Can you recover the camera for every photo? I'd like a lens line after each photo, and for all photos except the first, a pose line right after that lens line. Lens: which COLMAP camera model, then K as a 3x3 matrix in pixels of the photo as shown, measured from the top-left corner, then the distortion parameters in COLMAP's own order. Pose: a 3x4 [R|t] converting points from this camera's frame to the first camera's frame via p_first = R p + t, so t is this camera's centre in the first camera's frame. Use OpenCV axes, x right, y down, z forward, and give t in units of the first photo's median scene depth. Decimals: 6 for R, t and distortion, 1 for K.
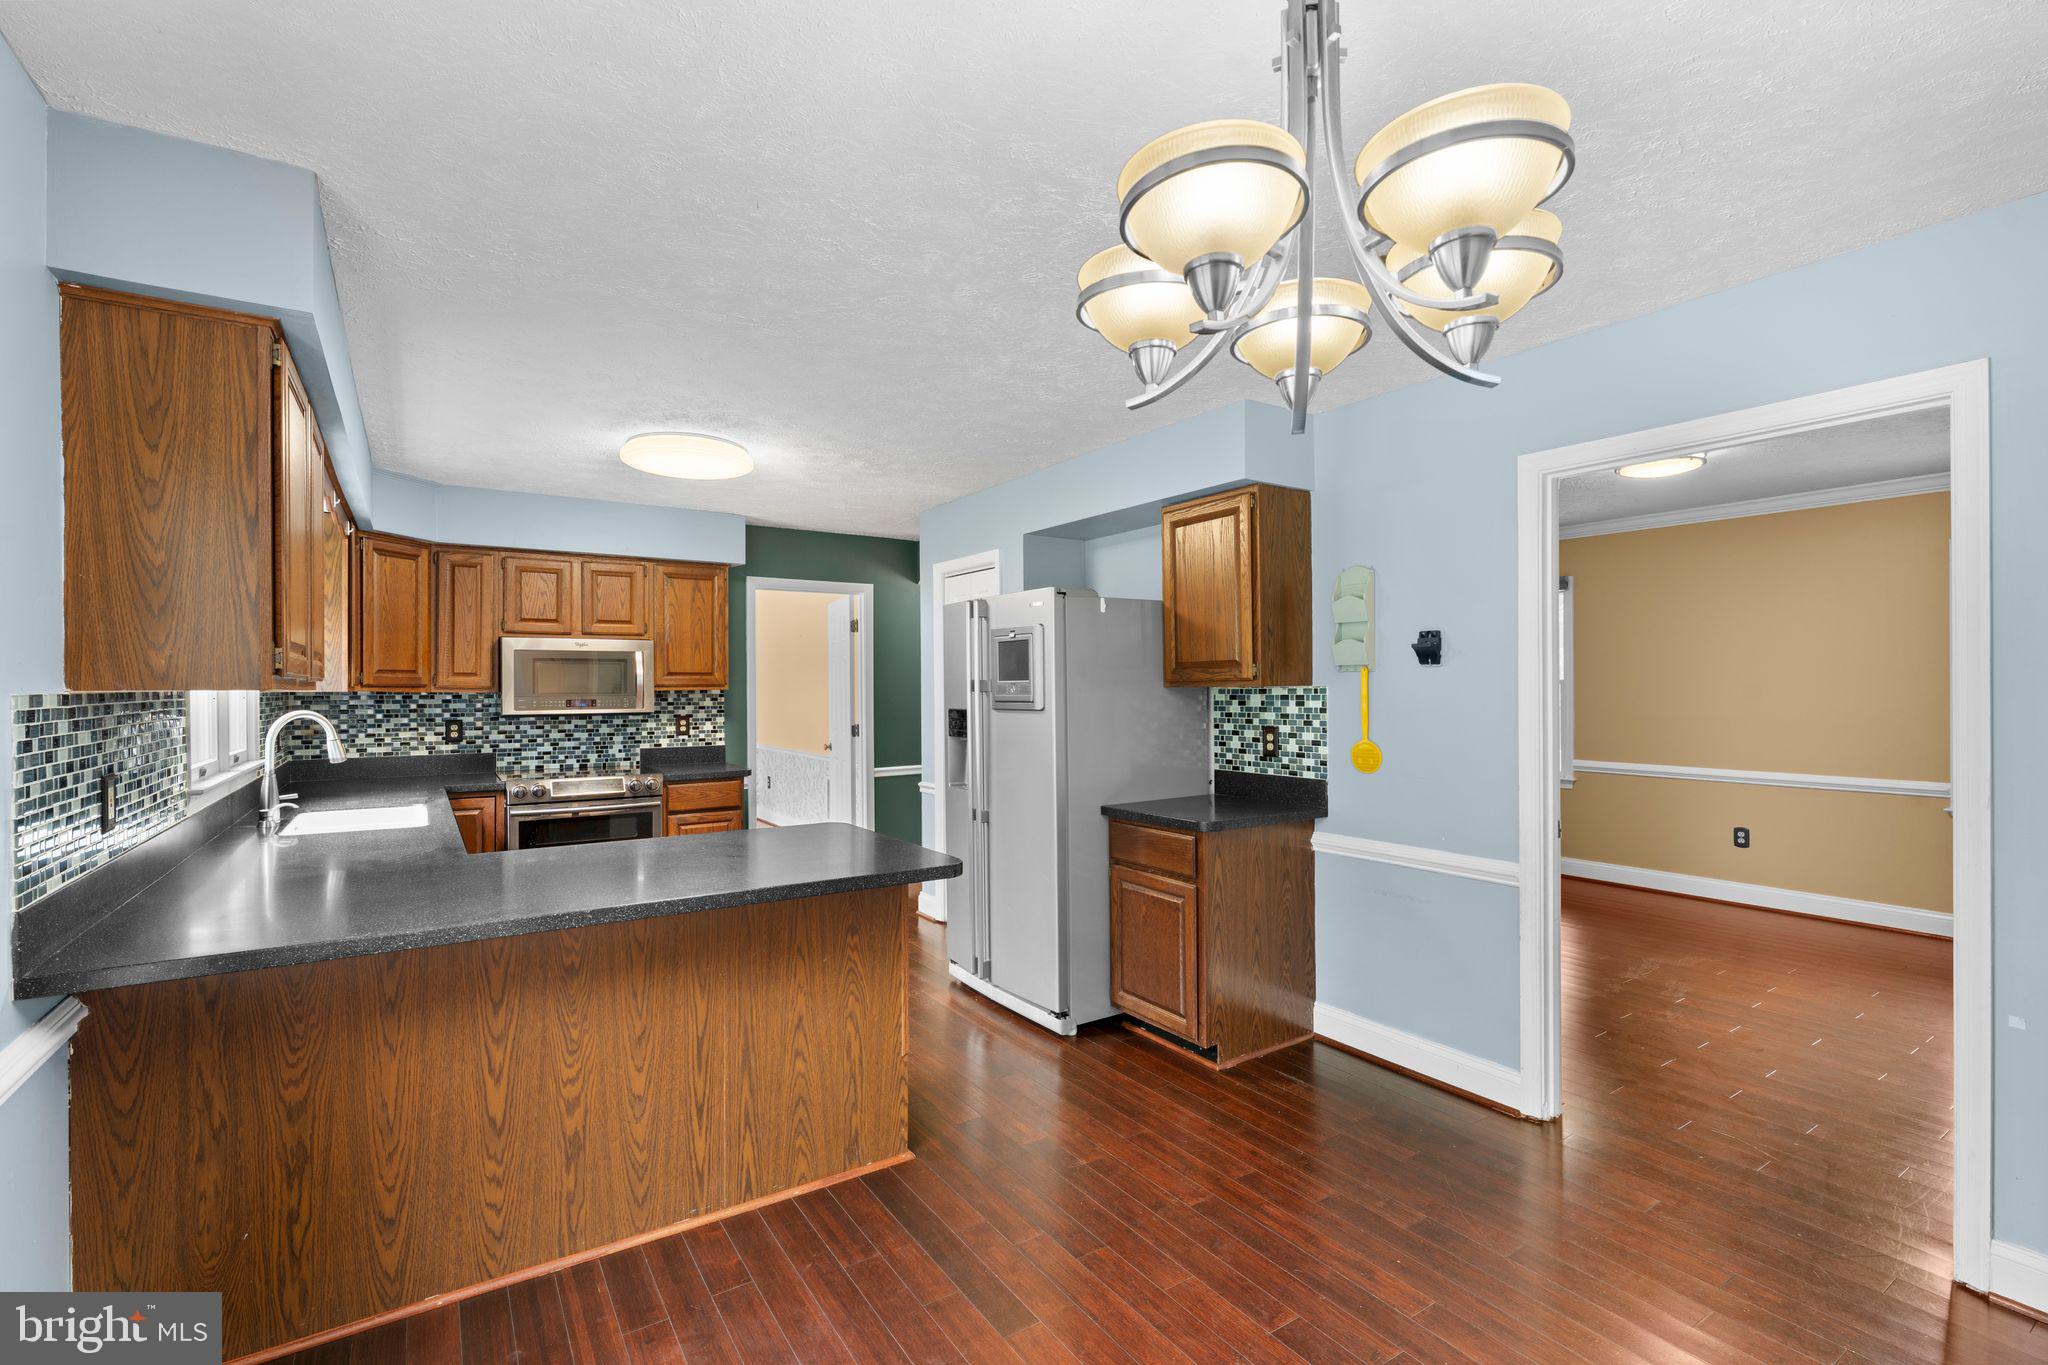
lens RADIAL K [[882.1, 0, 1022.6], [0, 882.1, 683.8], [0, 0, 1]] dist [0.010556, -0.000204]
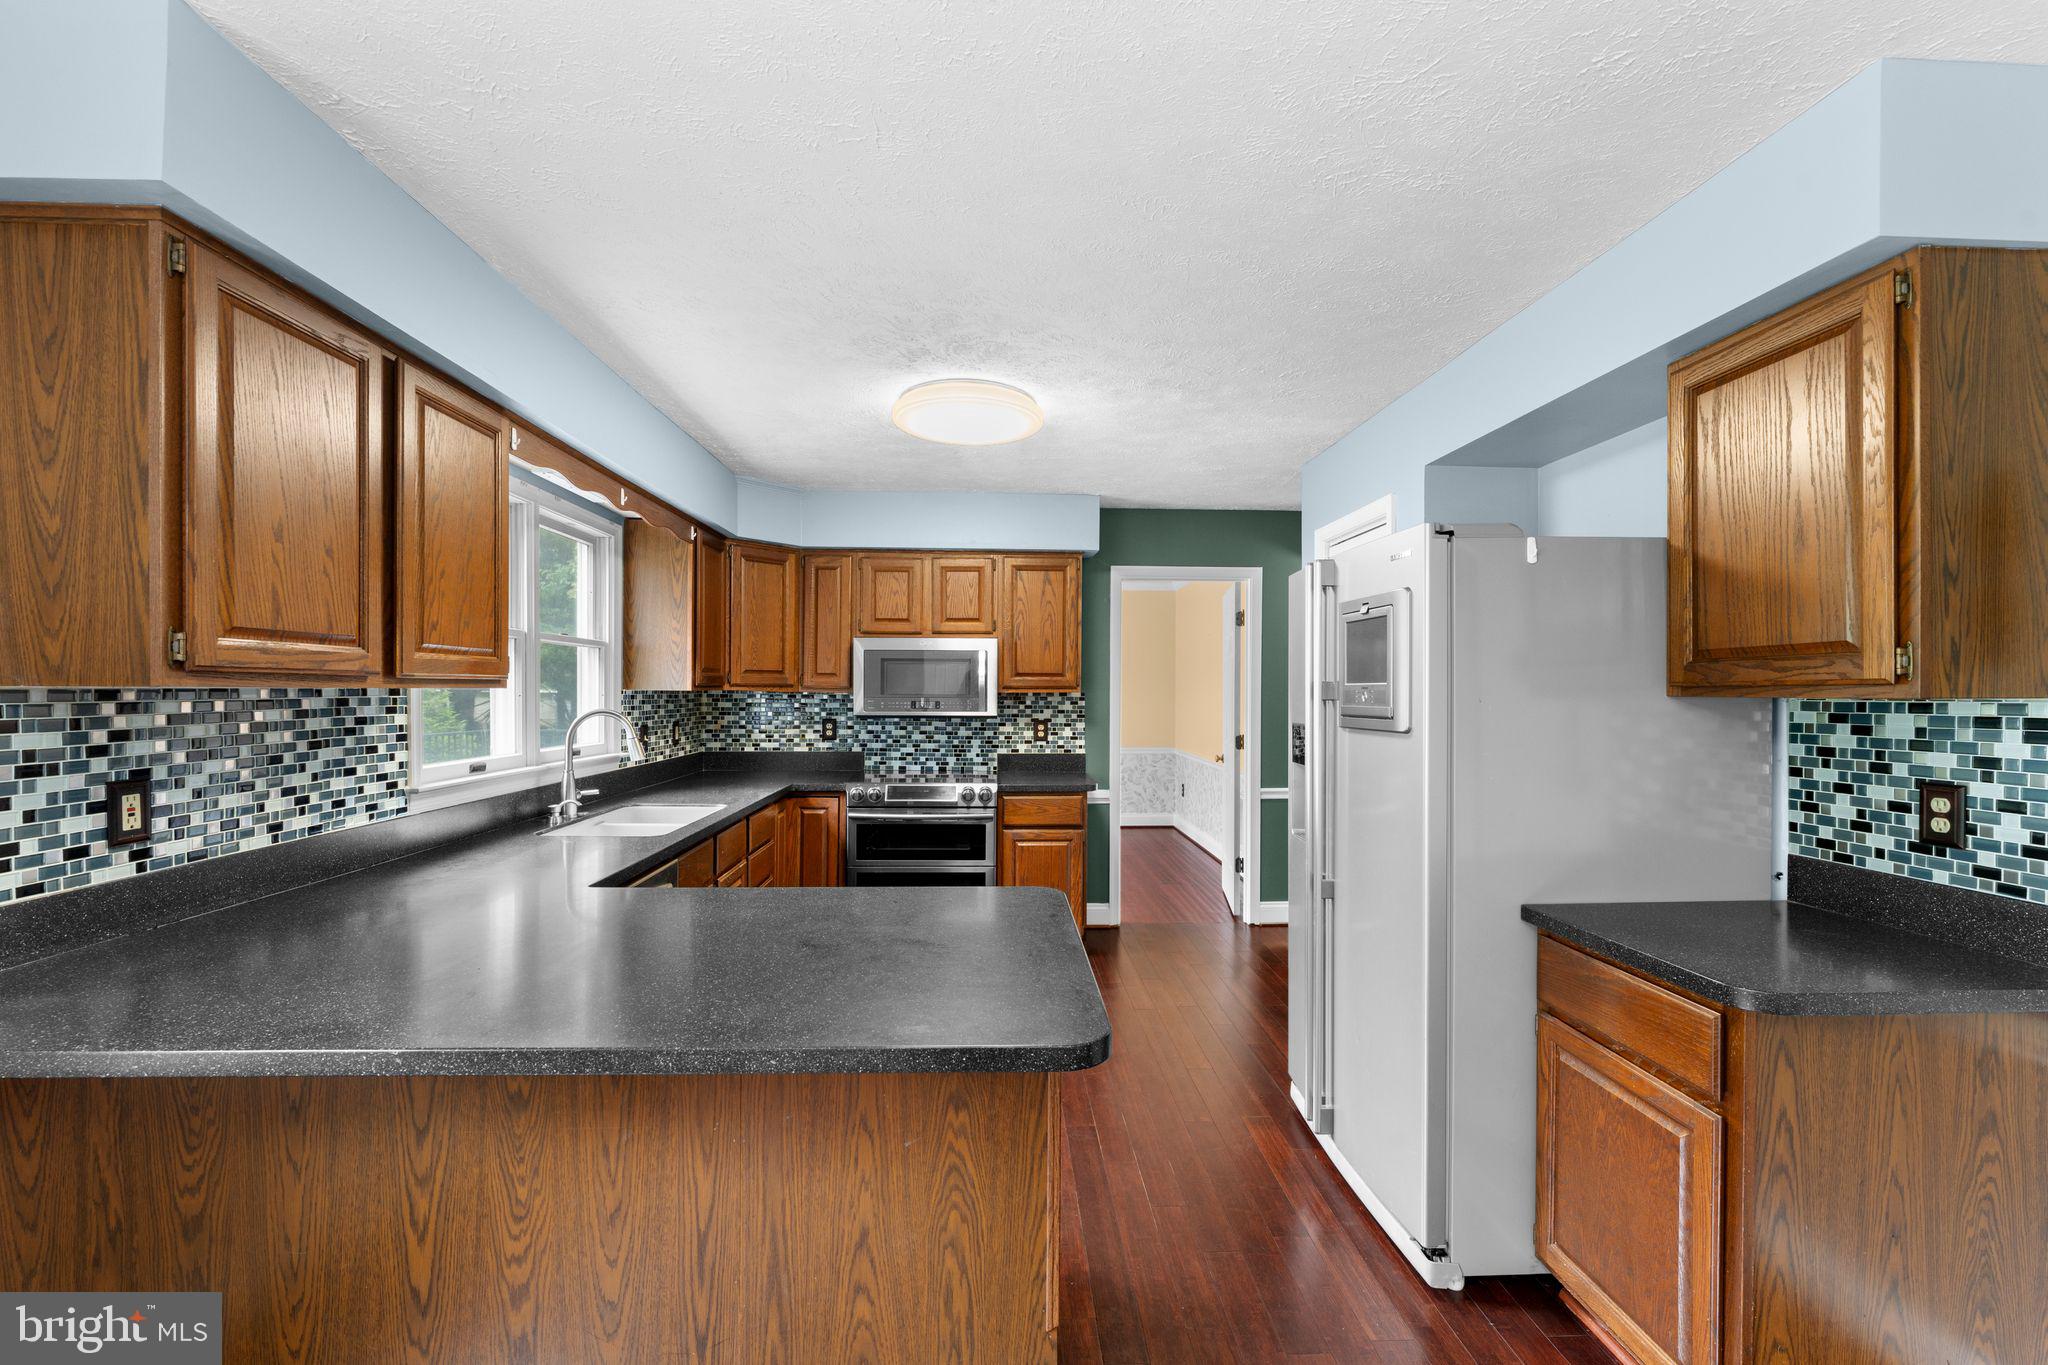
lens RADIAL K [[841.7, 0, 1032.2], [0, 841.7, 696.3], [0, 0, 1]] dist [-0.003547, 0.000282]
pose [[0.859406, 0.012587, -0.511139, 0.089327], [-0.007096, 0.999894, 0.012691, 0.000156], [0.511245, -0.007280, 0.859404, 0.359343]]
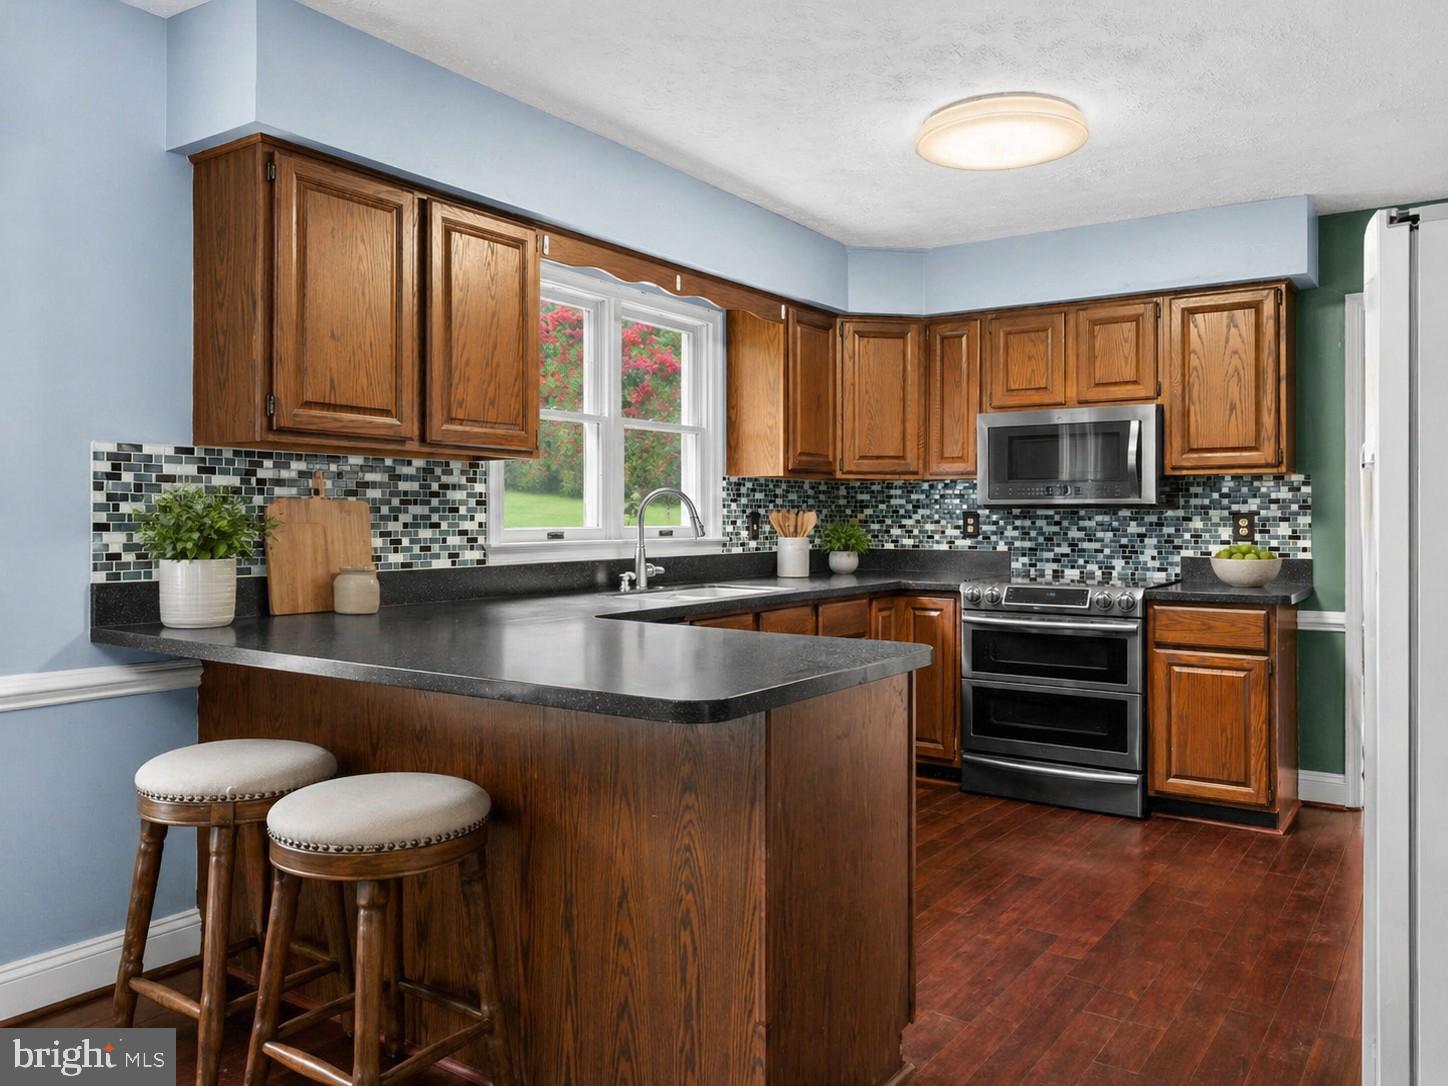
lens RADIAL K [[1082.8, 0, 771.8], [0, 1082.8, 521.3], [0, 0, 1]] dist [0.065651, -0.058942]
pose [[0.392831, 0.008783, -0.919569, 0.381045], [0.004945, 0.999920, 0.011663, 0.047314], [0.919597, -0.009129, 0.392756, 0.504248]]
